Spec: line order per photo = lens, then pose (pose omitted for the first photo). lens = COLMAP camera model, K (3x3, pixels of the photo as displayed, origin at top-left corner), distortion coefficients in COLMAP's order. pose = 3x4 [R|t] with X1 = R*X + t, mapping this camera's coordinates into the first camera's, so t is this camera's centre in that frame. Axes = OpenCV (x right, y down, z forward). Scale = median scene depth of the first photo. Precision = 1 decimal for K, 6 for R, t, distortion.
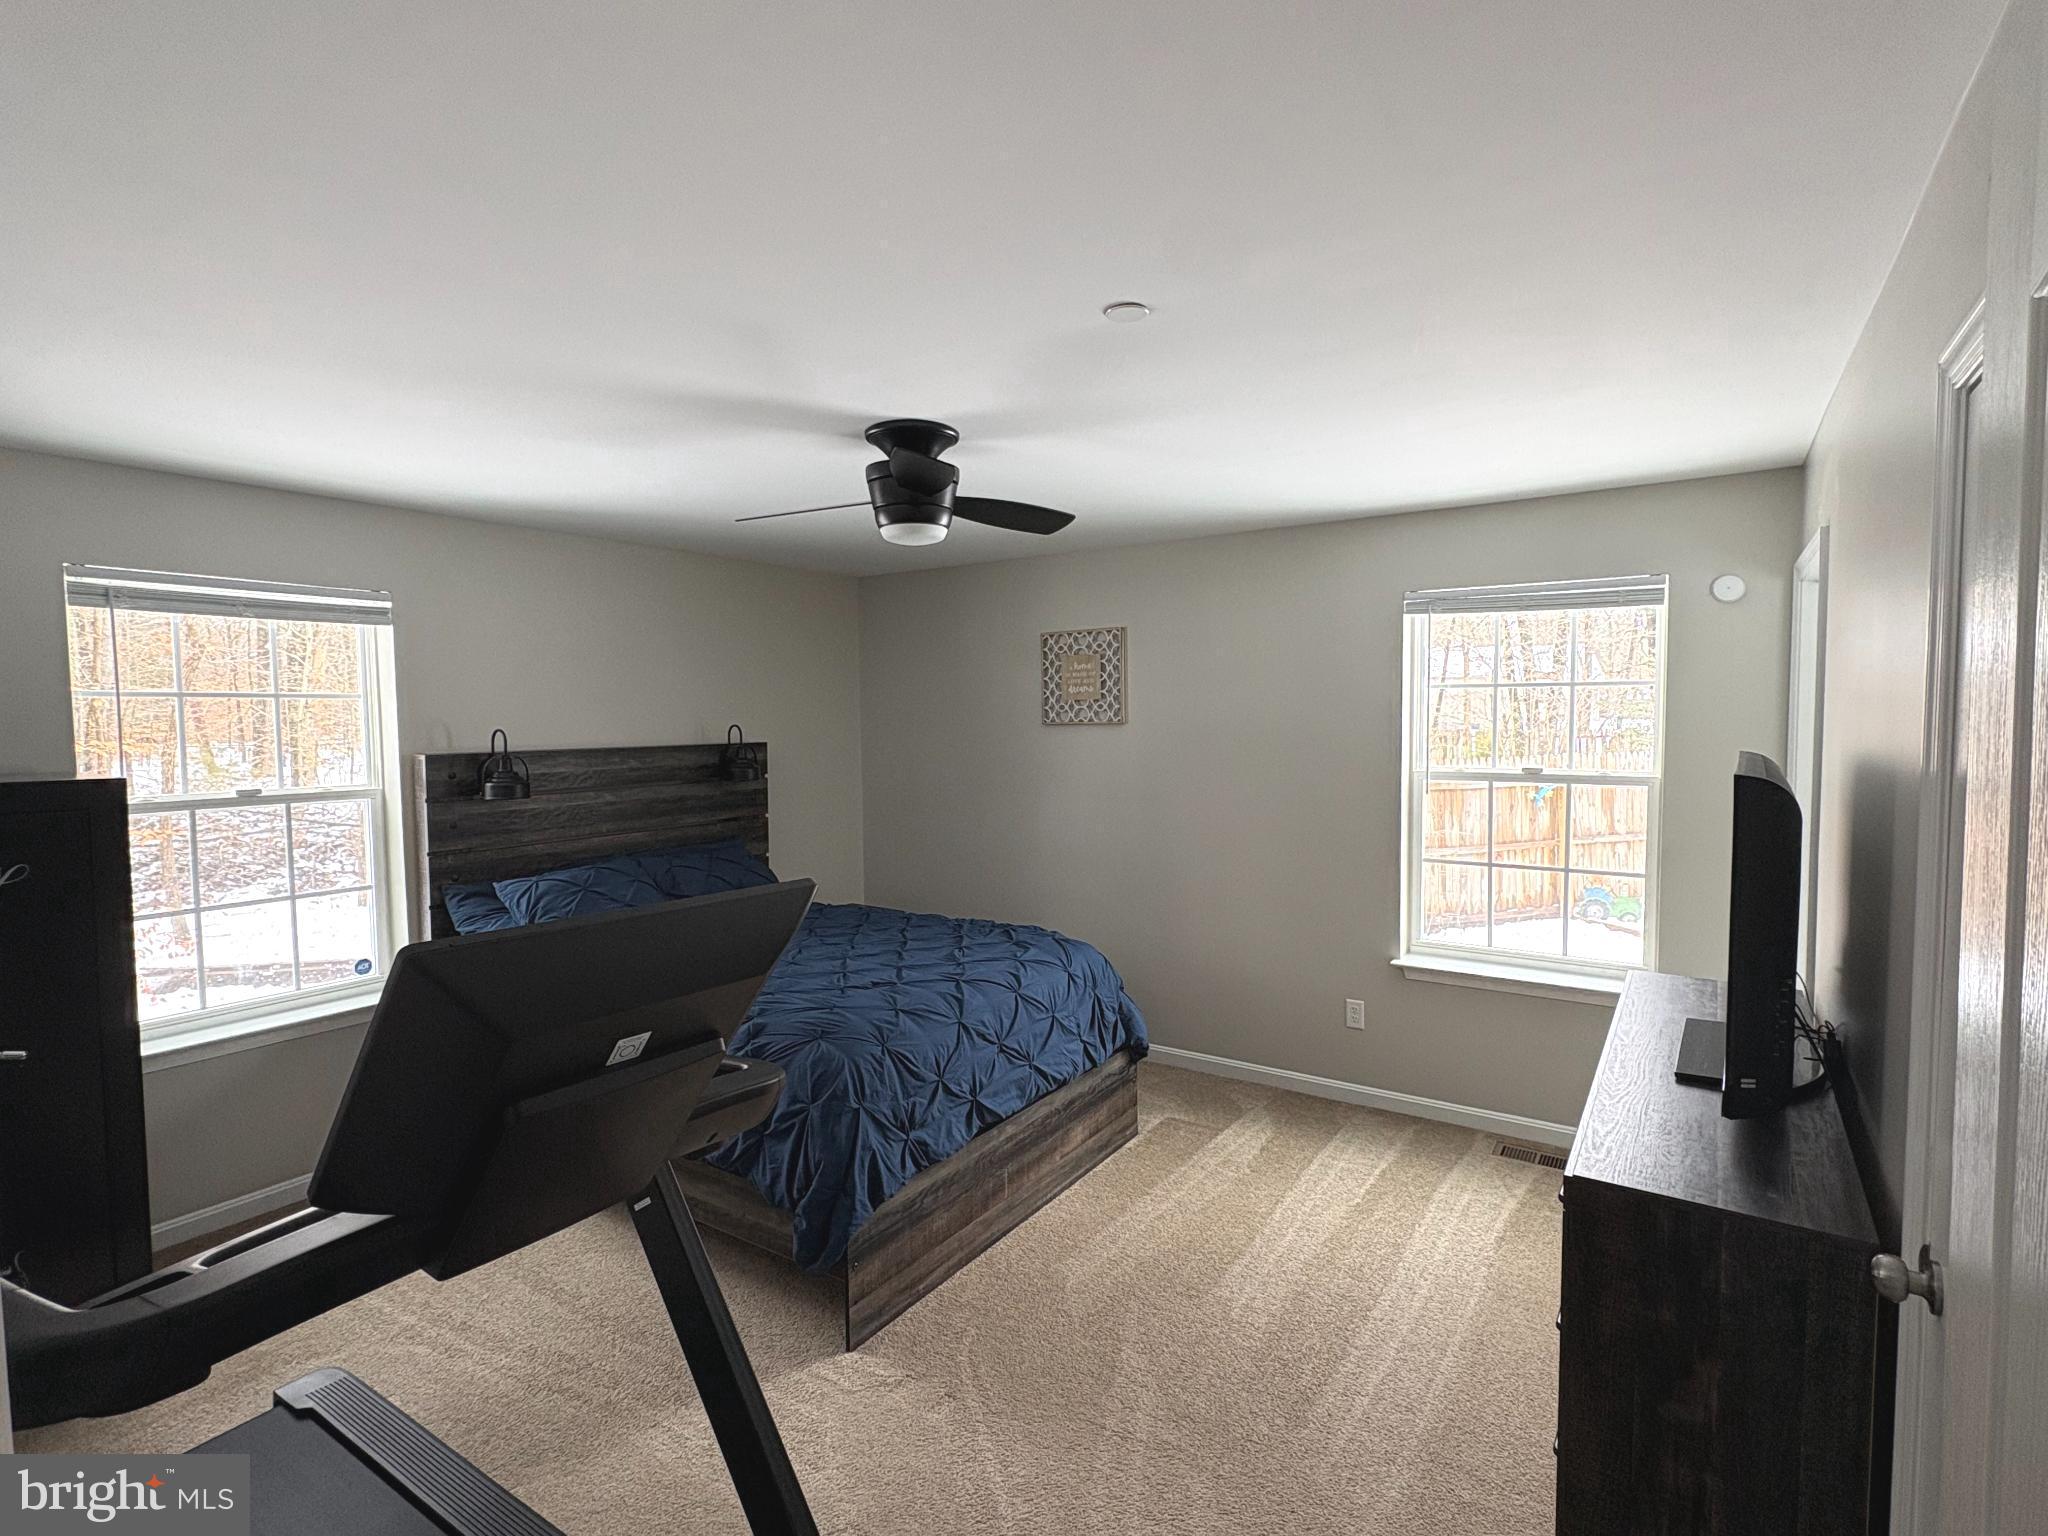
lens RADIAL K [[1064.7, 0, 1026.2], [0, 1064.7, 769.1], [0, 0, 1]] dist [0.001880, -0.000246]
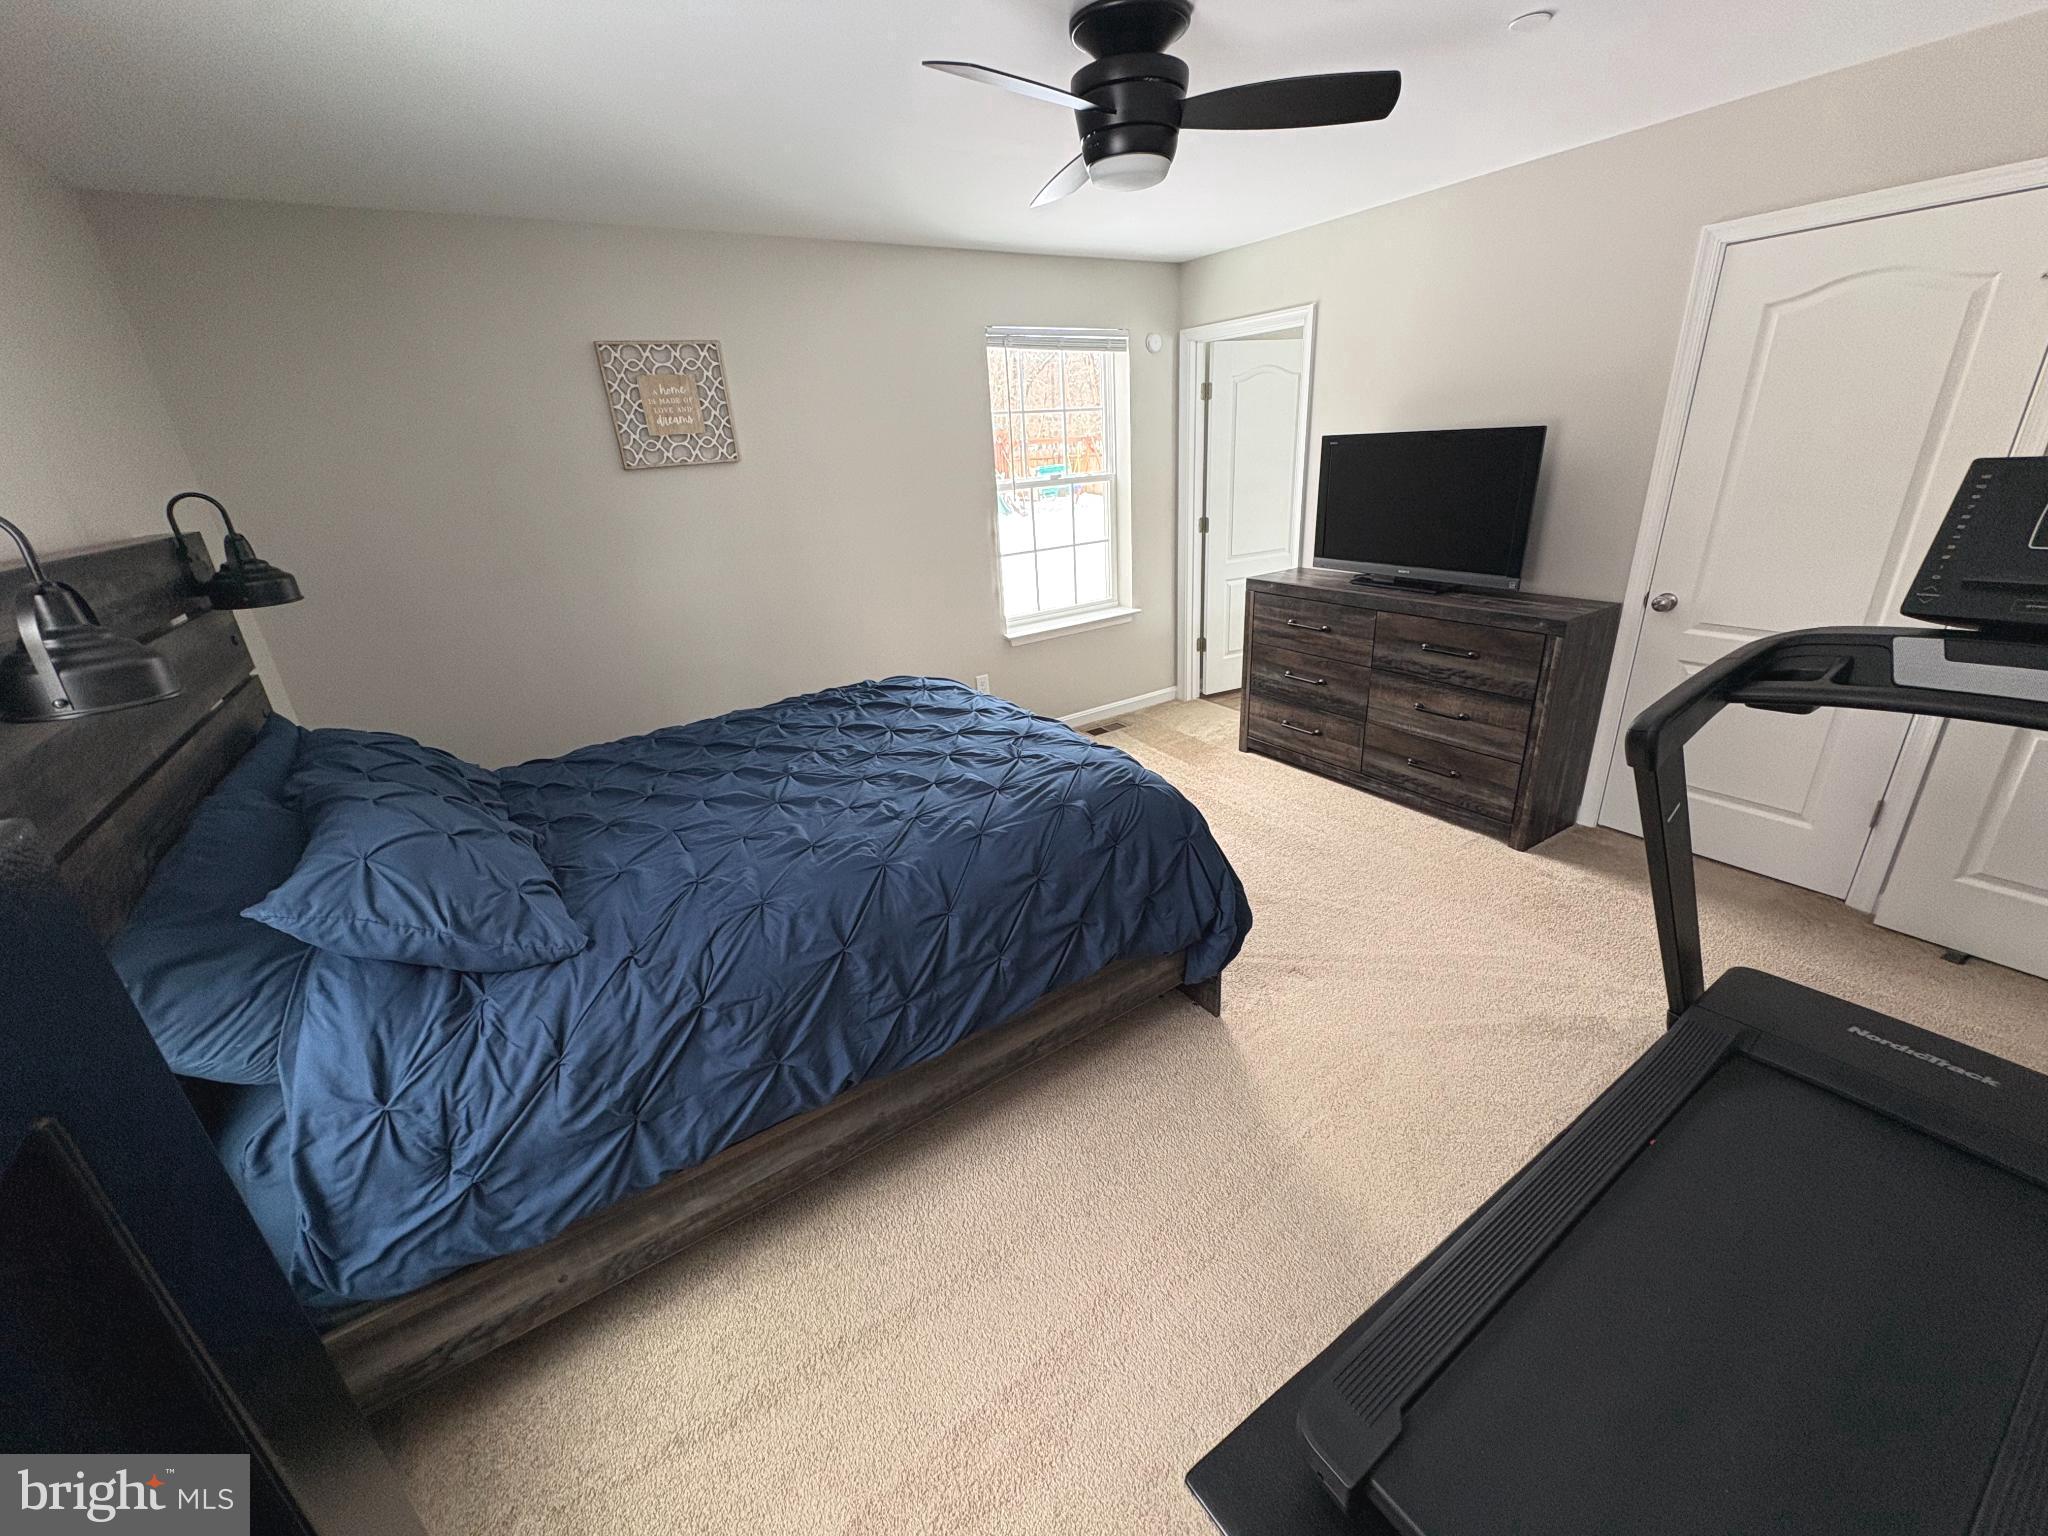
lens RADIAL K [[816.4, 0, 1035.8], [0, 816.4, 763.9], [0, 0, 1]] dist [-0.000849, -0.000070]
pose [[0.352455, -0.356319, 0.865339, -0.505607], [0.108962, 0.934013, 0.340217, -0.011463], [-0.929464, -0.025622, 0.368023, 0.513880]]
